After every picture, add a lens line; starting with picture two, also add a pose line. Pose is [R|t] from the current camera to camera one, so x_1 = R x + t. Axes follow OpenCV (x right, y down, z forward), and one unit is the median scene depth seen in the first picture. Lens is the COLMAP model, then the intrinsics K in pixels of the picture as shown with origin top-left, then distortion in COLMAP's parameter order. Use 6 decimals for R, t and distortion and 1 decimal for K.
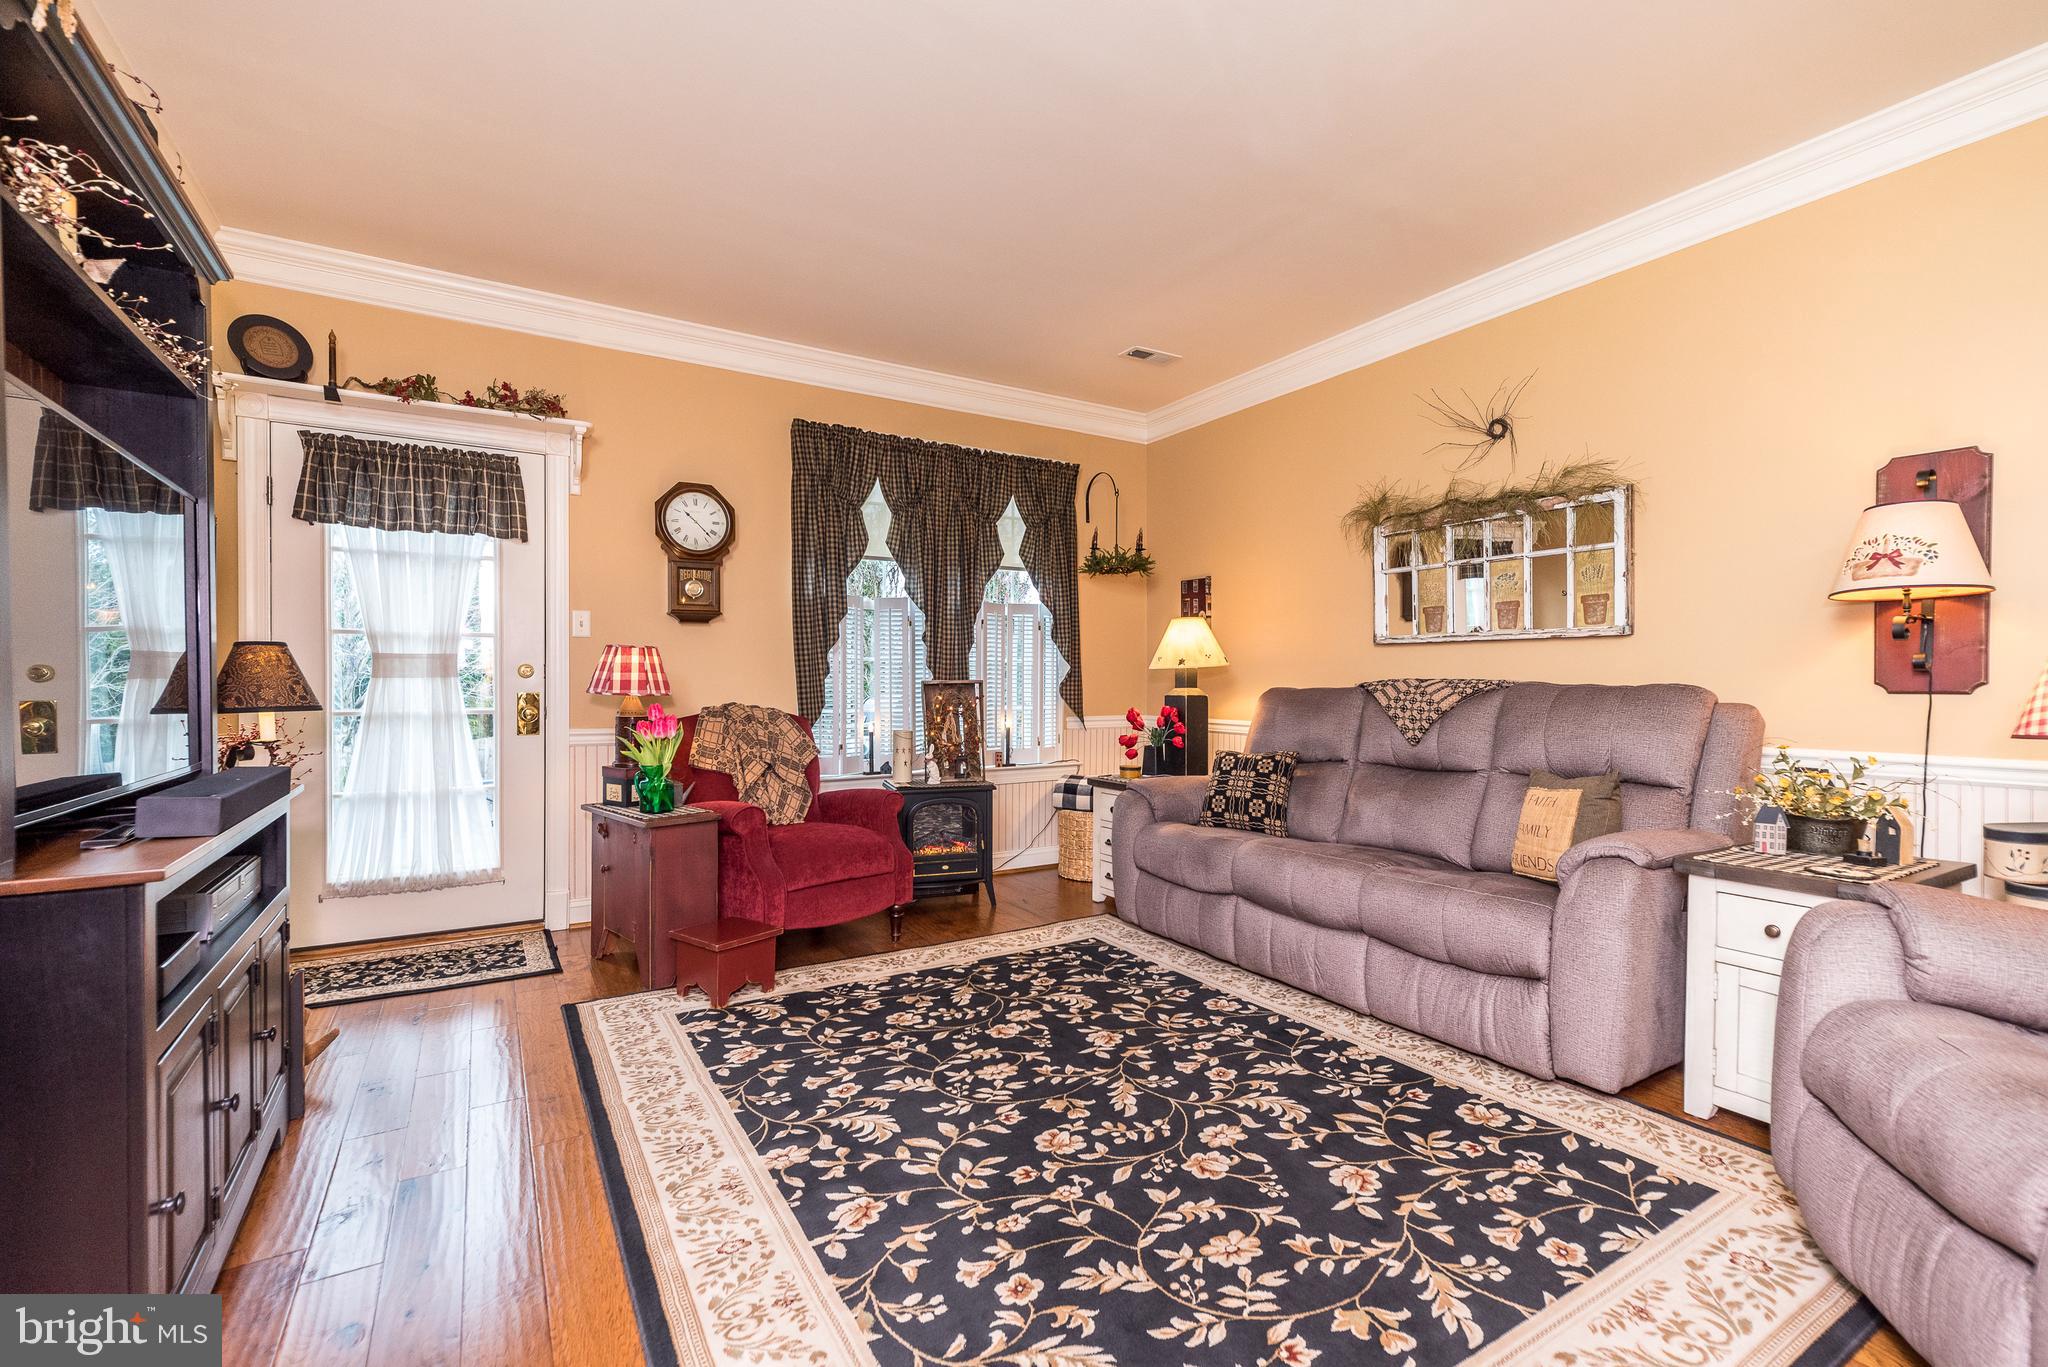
lens RADIAL K [[887.2, 0, 1025.7], [0, 887.2, 680.3], [0, 0, 1]] dist [-0.000594, -0.000023]
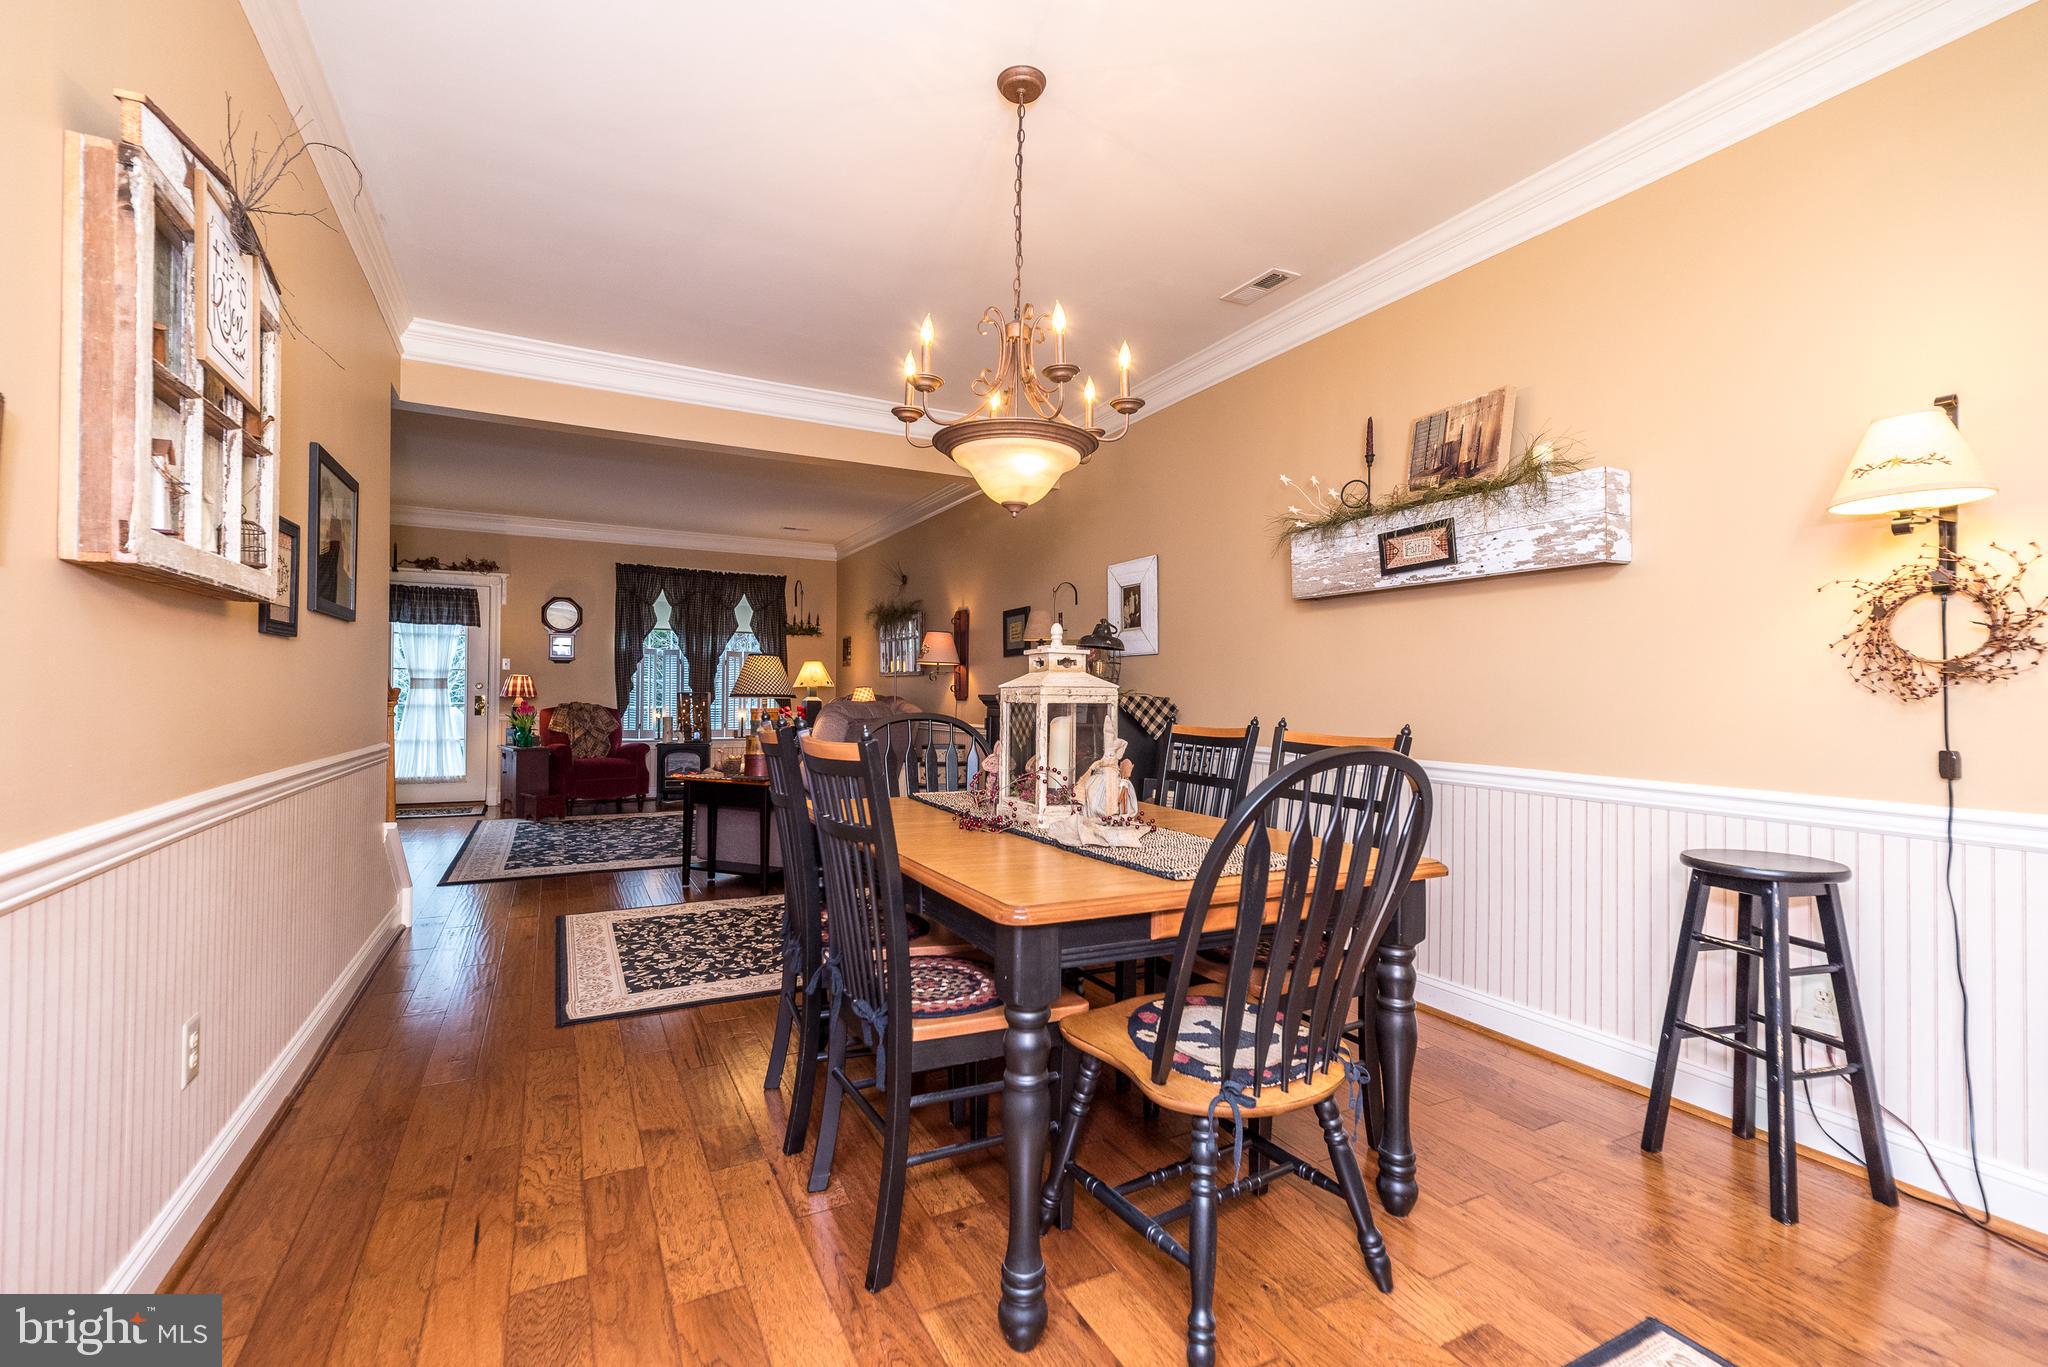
lens RADIAL K [[887.2, 0, 1019.0], [0, 887.2, 683.7], [0, 0, 1]] dist [-0.000594, -0.000023]
pose [[0.997231, 0.002489, -0.074320, 0.926081], [-0.004280, 0.999704, -0.023953, 0.030445], [0.074239, 0.024205, 0.996947, -1.079512]]
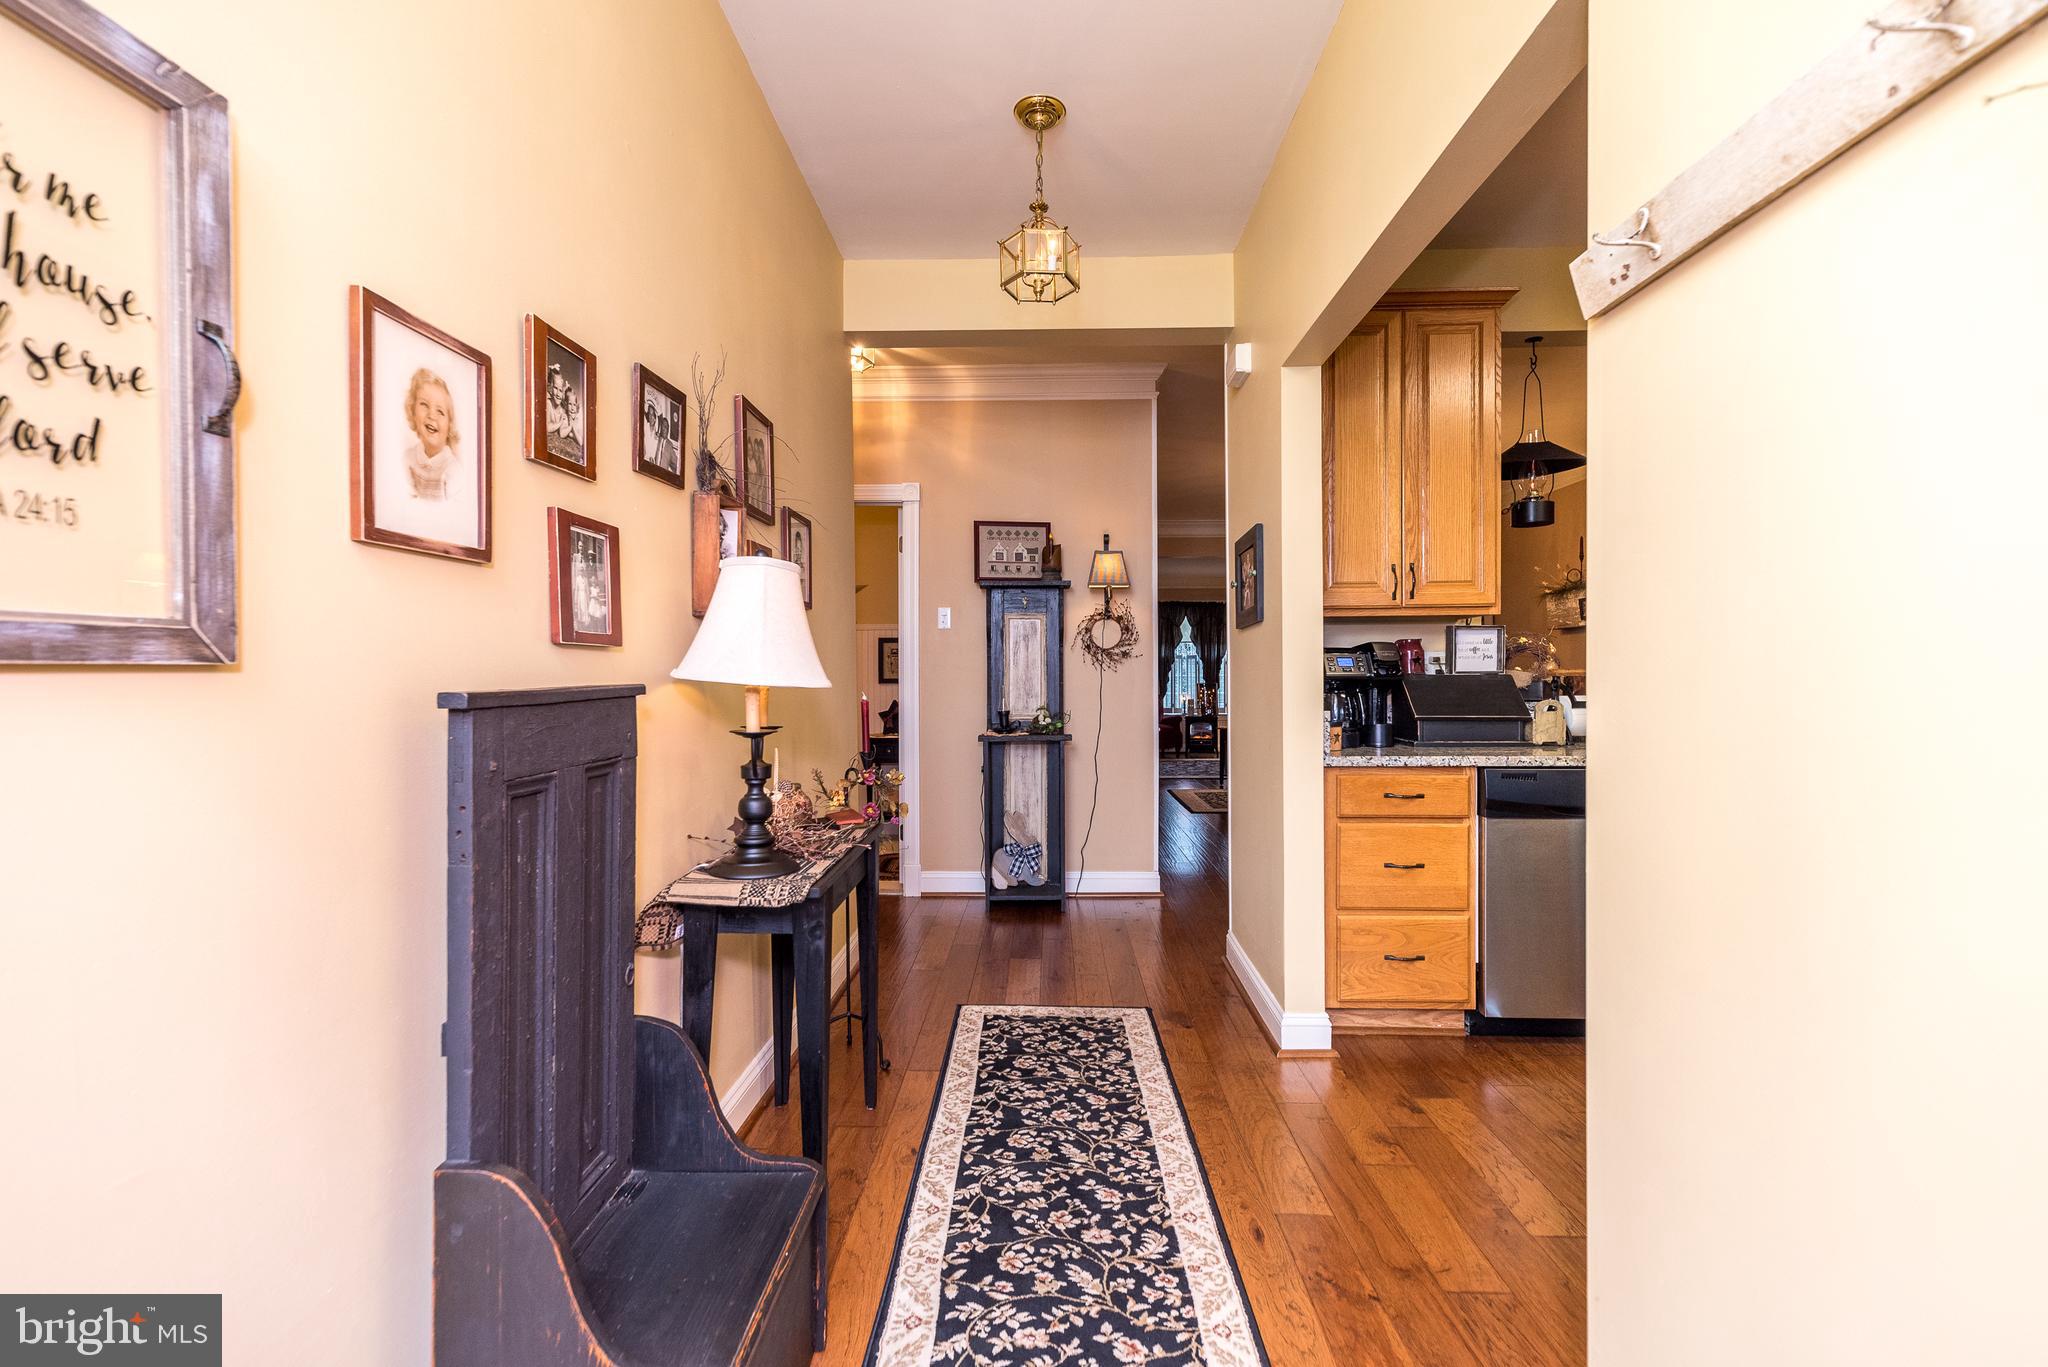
lens RADIAL K [[887.2, 0, 1026.5], [0, 887.2, 681.8], [0, 0, 1]] dist [-0.000594, -0.000023]
pose [[0.834724, -0.009227, -0.550592, 1.247704], [0.001716, 0.999898, -0.014156, 0.044869], [0.550667, 0.010871, 0.834654, -2.170387]]
